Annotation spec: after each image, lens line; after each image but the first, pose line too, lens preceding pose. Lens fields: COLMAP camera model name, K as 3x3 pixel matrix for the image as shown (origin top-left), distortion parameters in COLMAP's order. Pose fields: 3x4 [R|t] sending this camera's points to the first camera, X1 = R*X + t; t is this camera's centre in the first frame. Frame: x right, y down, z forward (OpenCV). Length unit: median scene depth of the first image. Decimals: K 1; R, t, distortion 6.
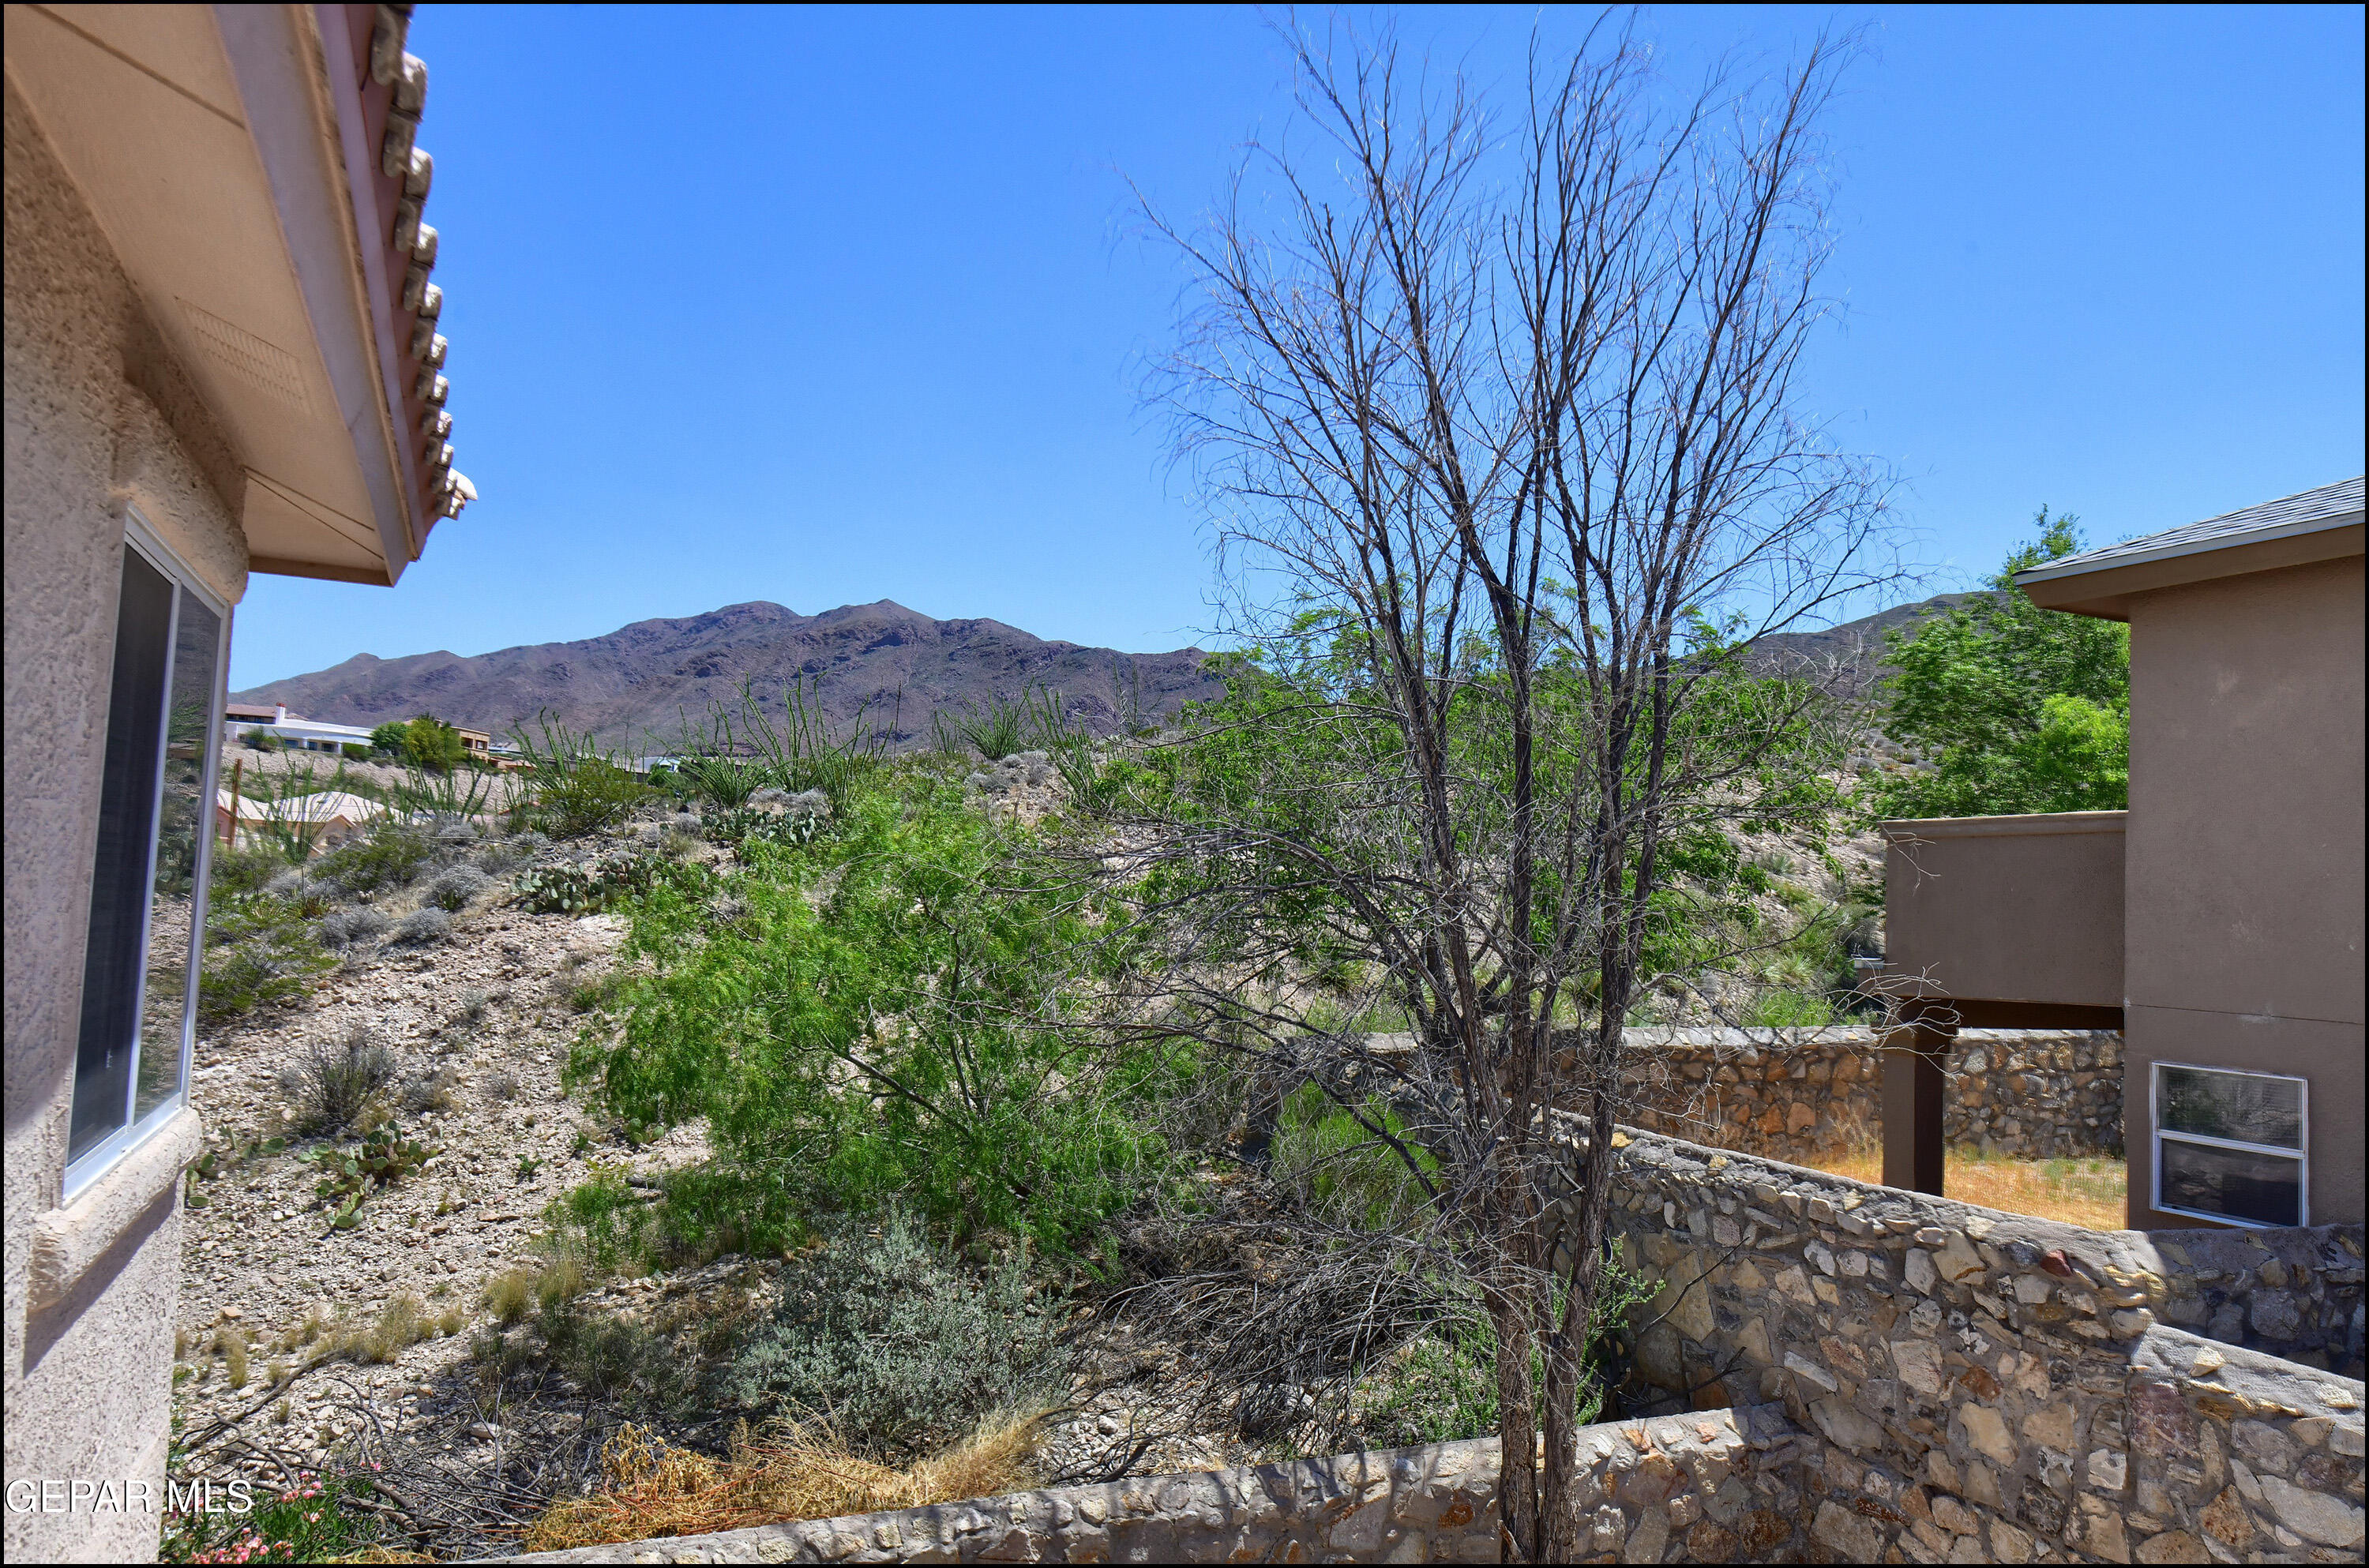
lens RADIAL K [[1569.0, 0, 1181.4], [0, 1569.0, 780.9], [0, 0, 1]] dist [-0.008549, -0.001047]
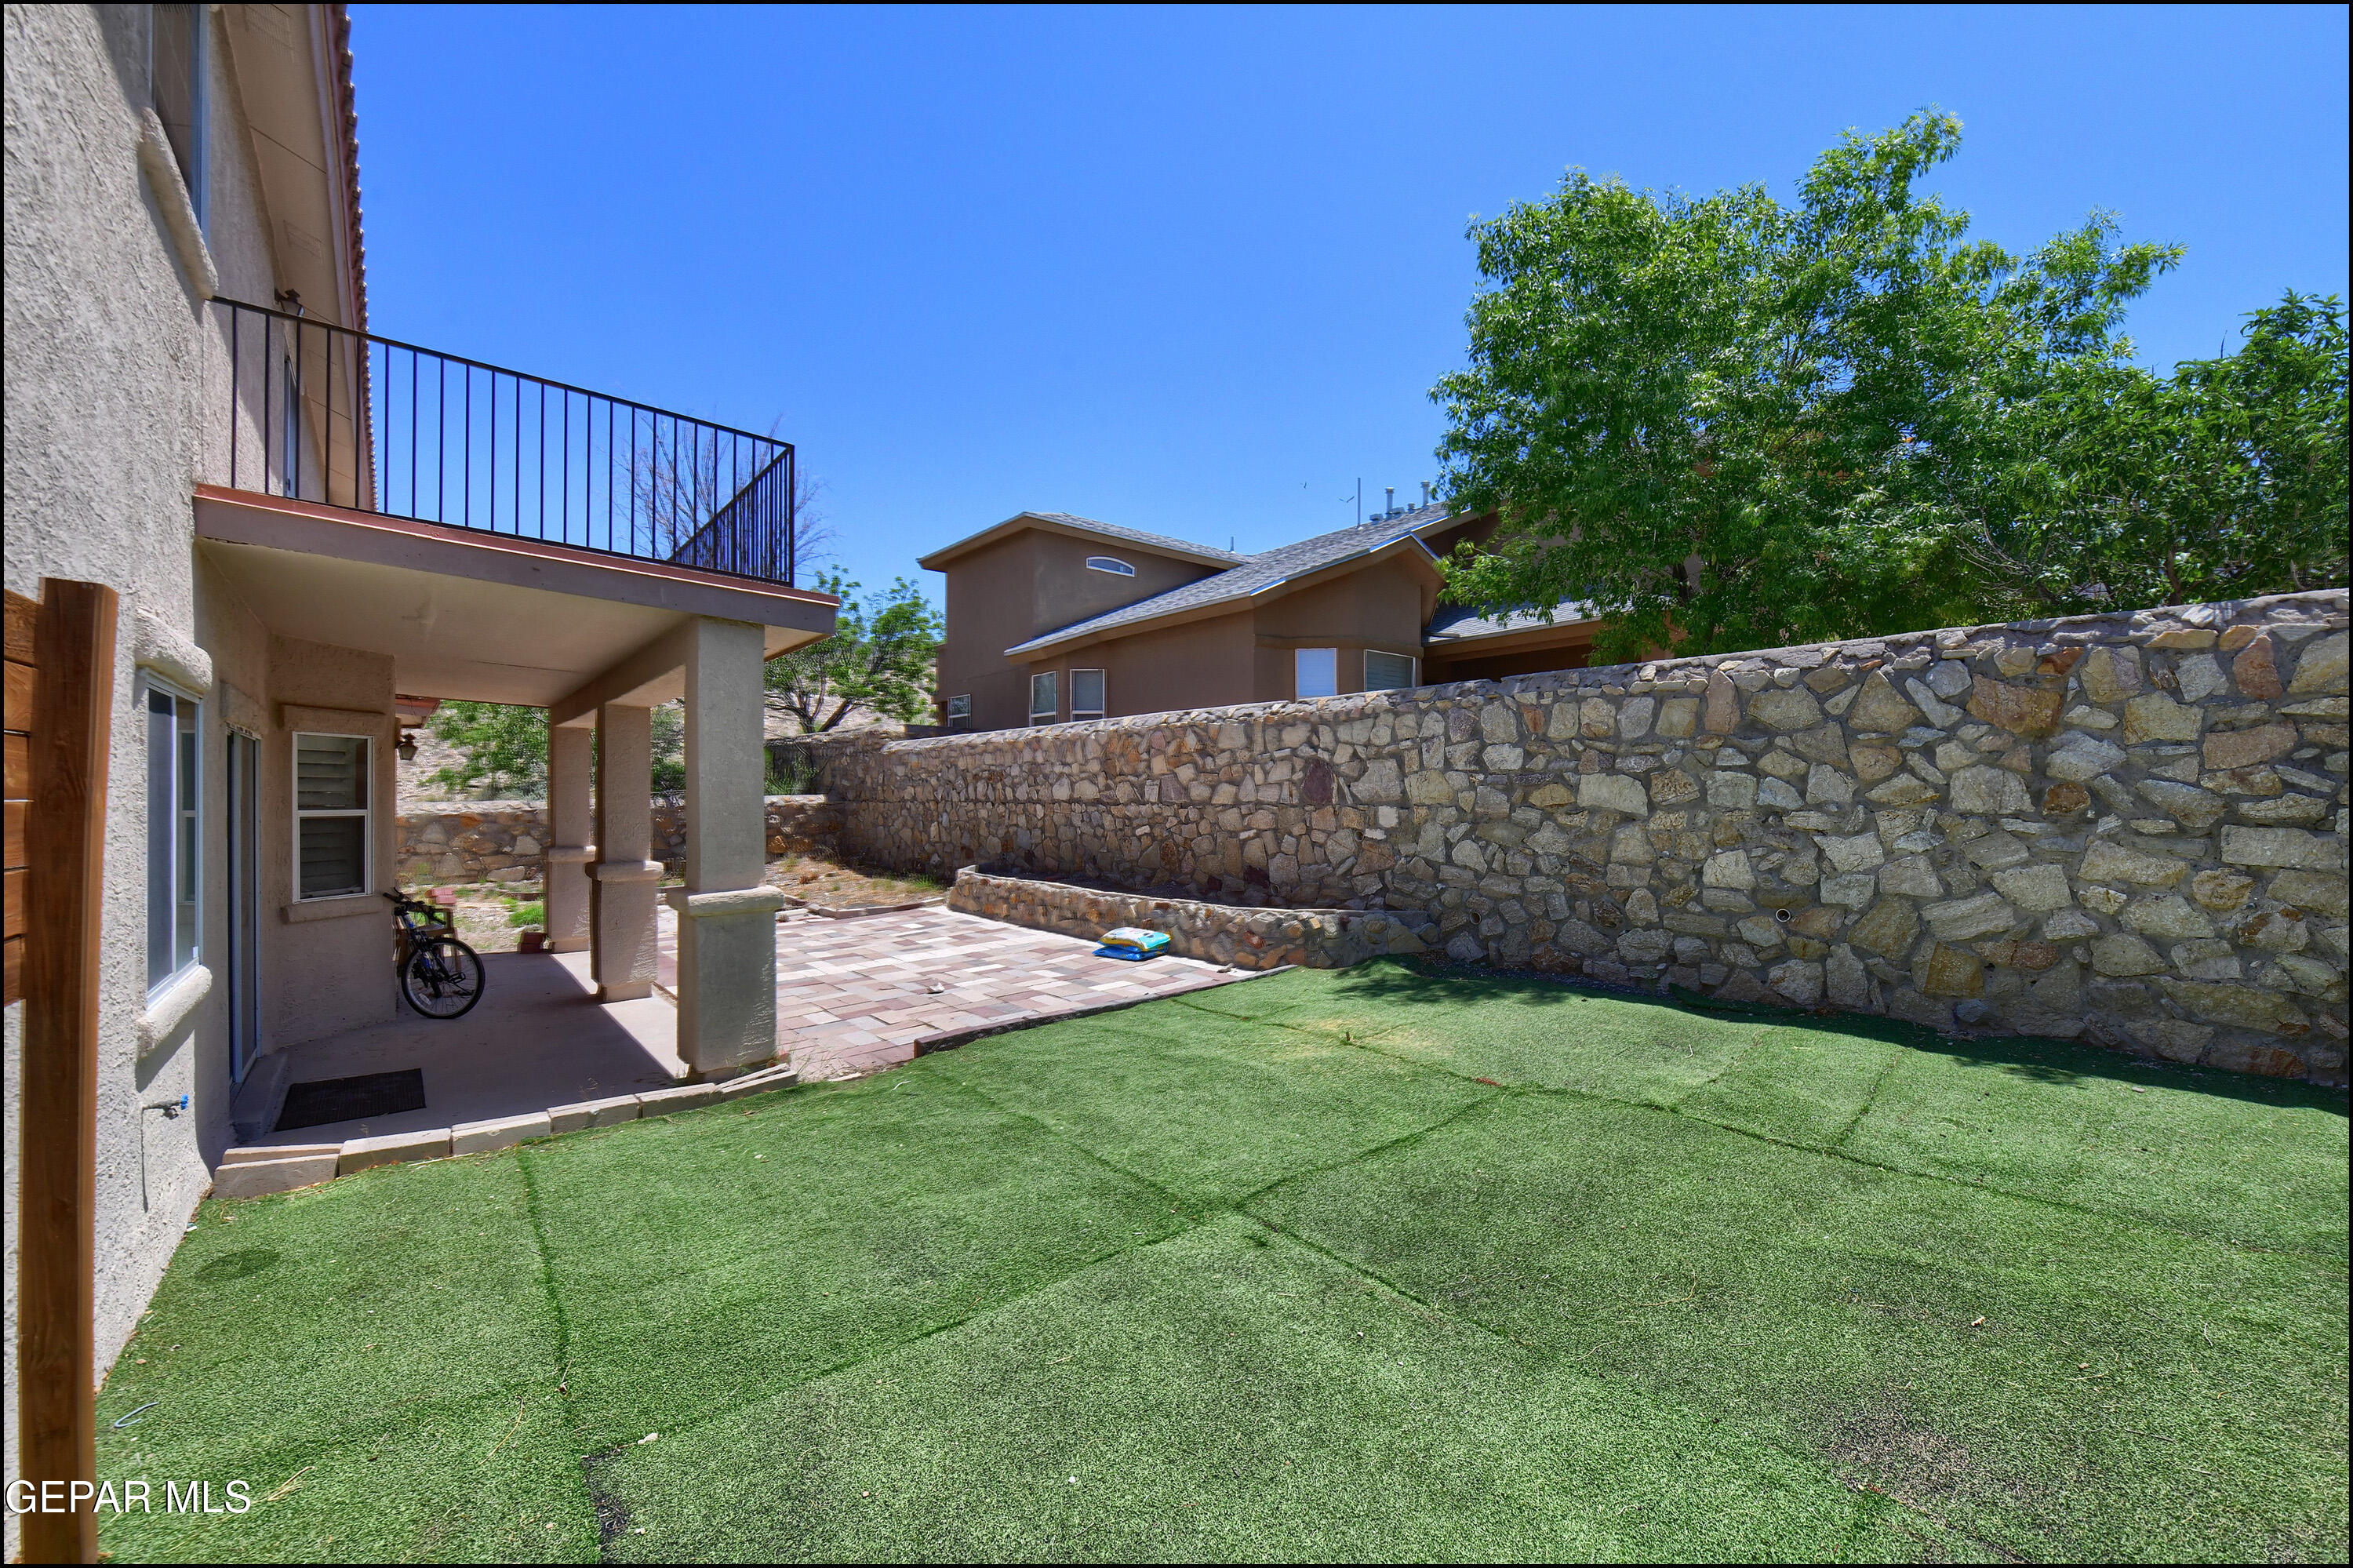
lens RADIAL K [[940.9, 0, 1190.9], [0, 940.9, 797.3], [0, 0, 1]] dist [-0.004402, -0.000364]
pose [[0.958772, -0.039290, 0.281448, 0.562658], [0.018056, 0.996817, 0.077647, 0.259713], [-0.283603, -0.069364, 0.956430, -1.306305]]
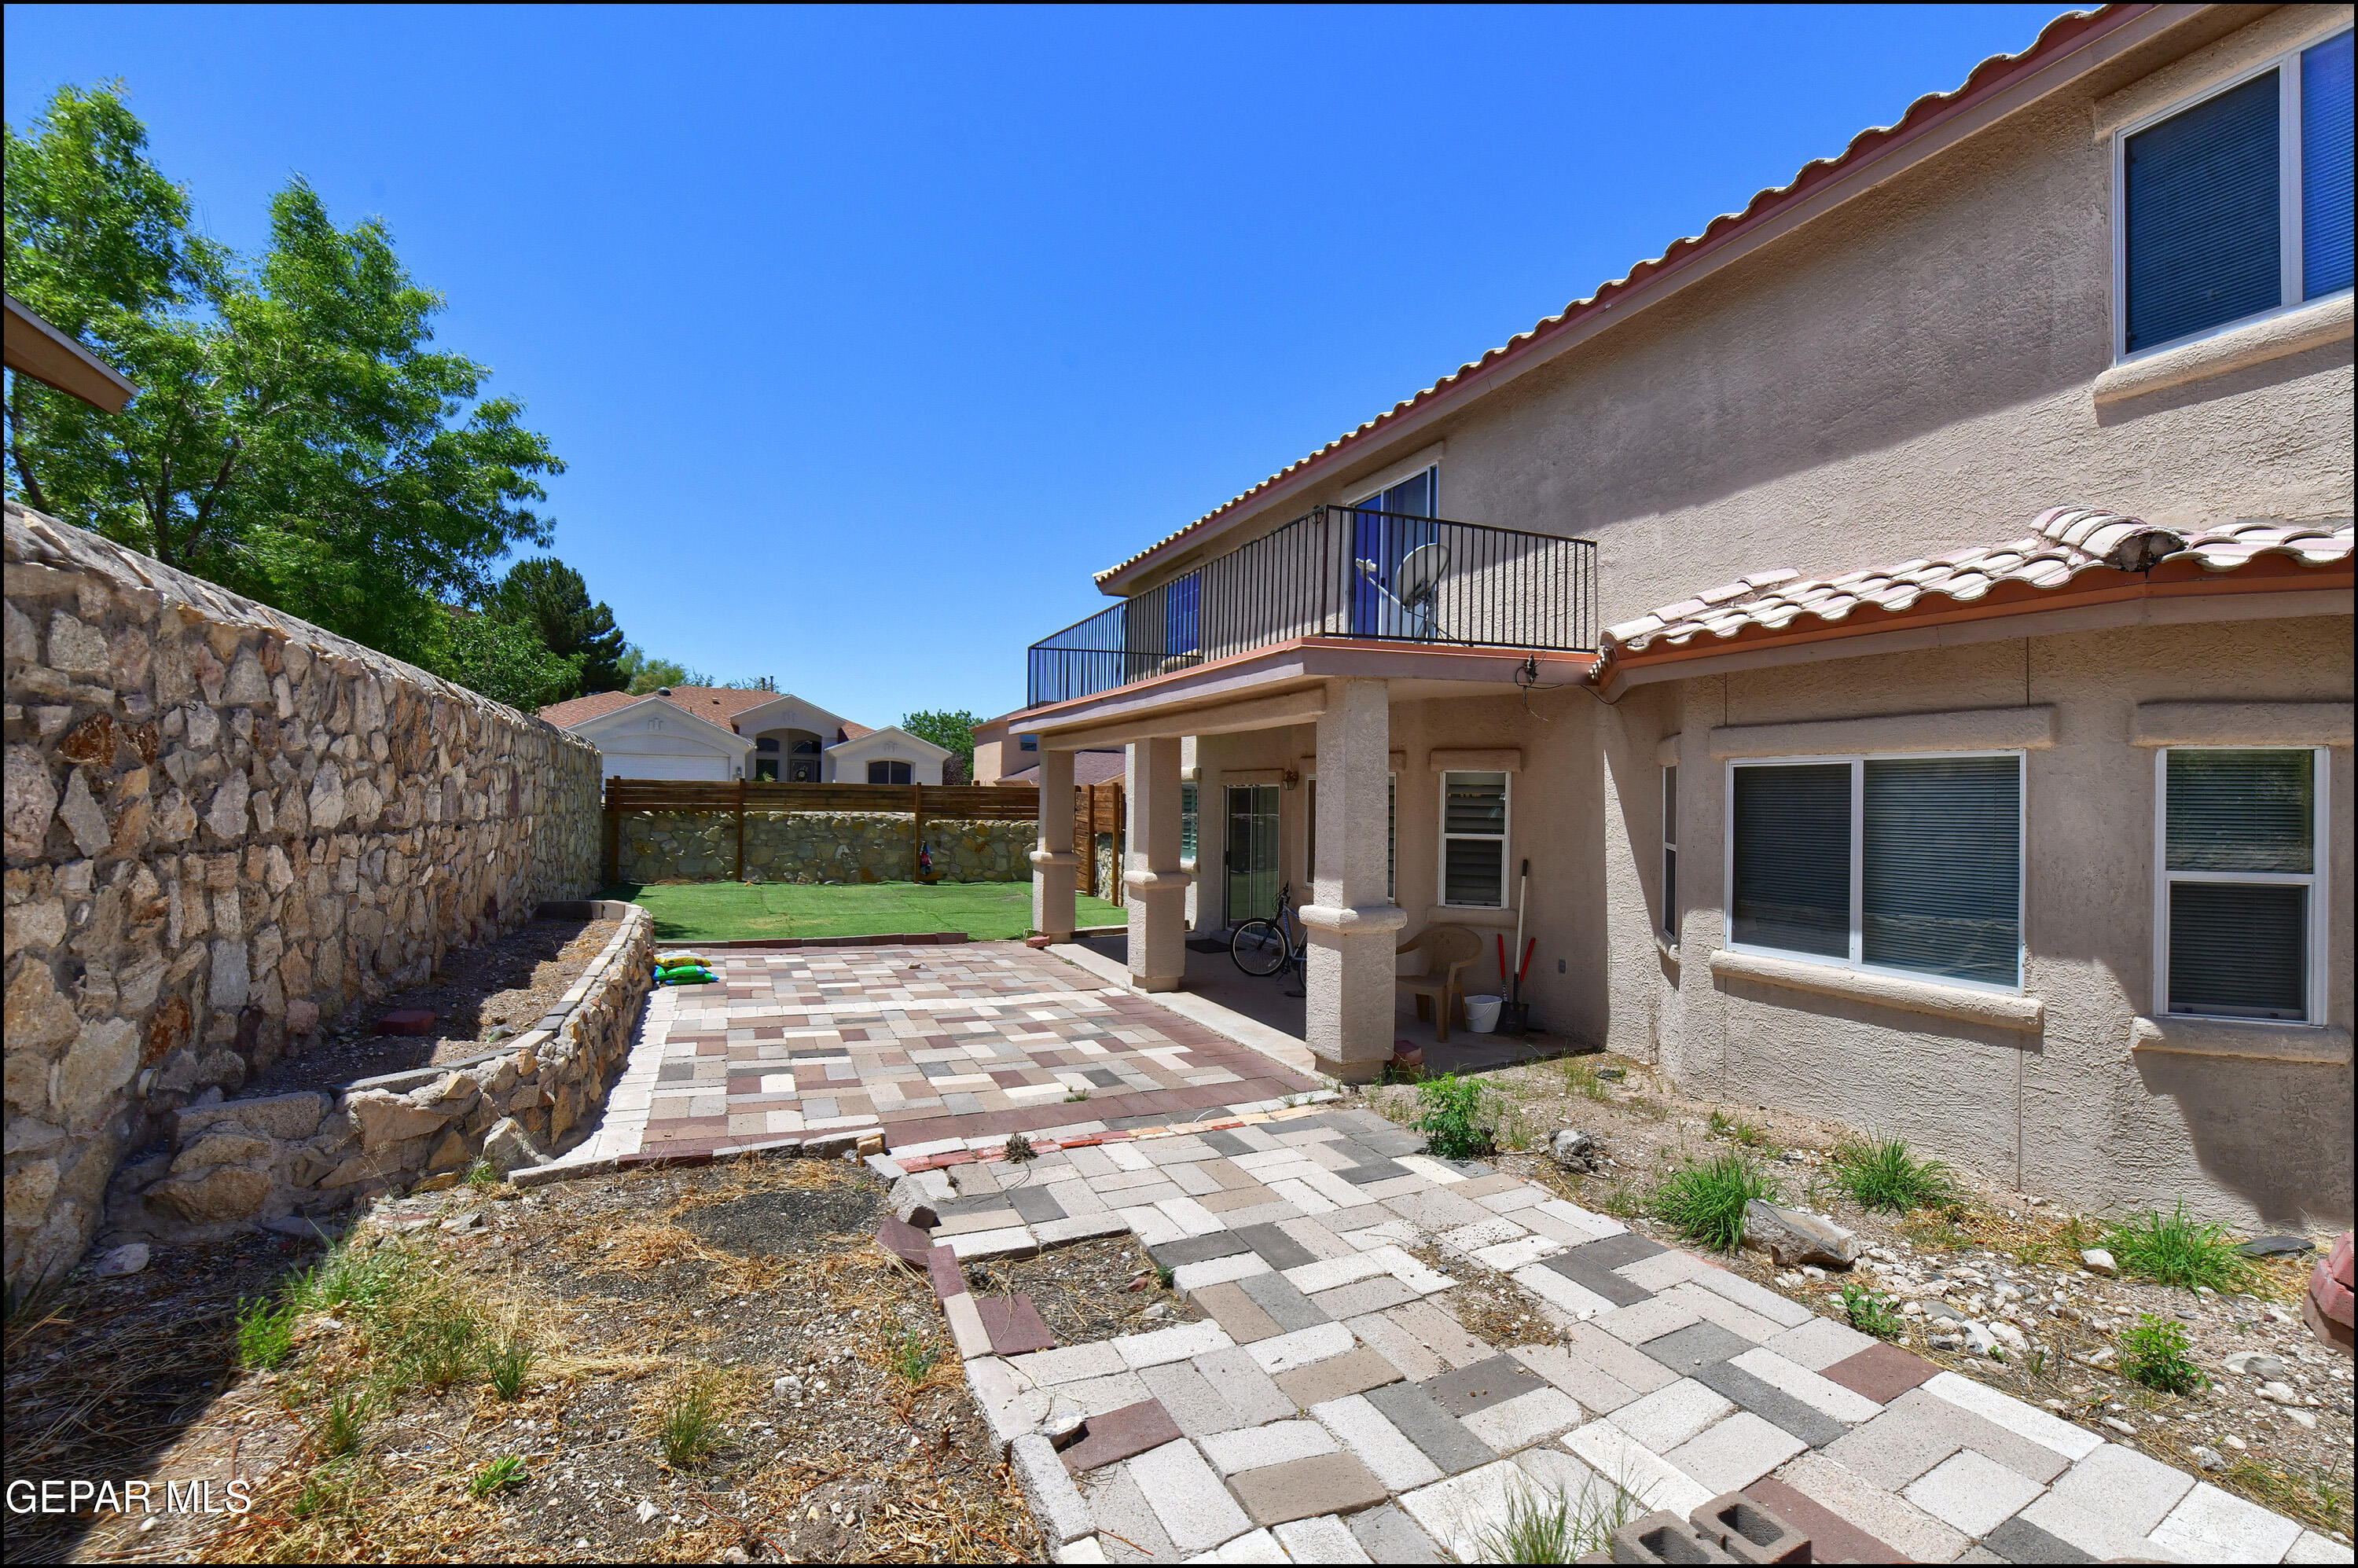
lens RADIAL K [[937.2, 0, 1188.0], [0, 937.2, 790.6], [0, 0, 1]] dist [-0.008345, -0.000964]
pose [[-0.997873, -0.051157, -0.040401, 0.304116], [-0.047723, 0.995504, -0.081817, 0.374548], [0.044404, -0.079715, -0.995828, 0.747487]]
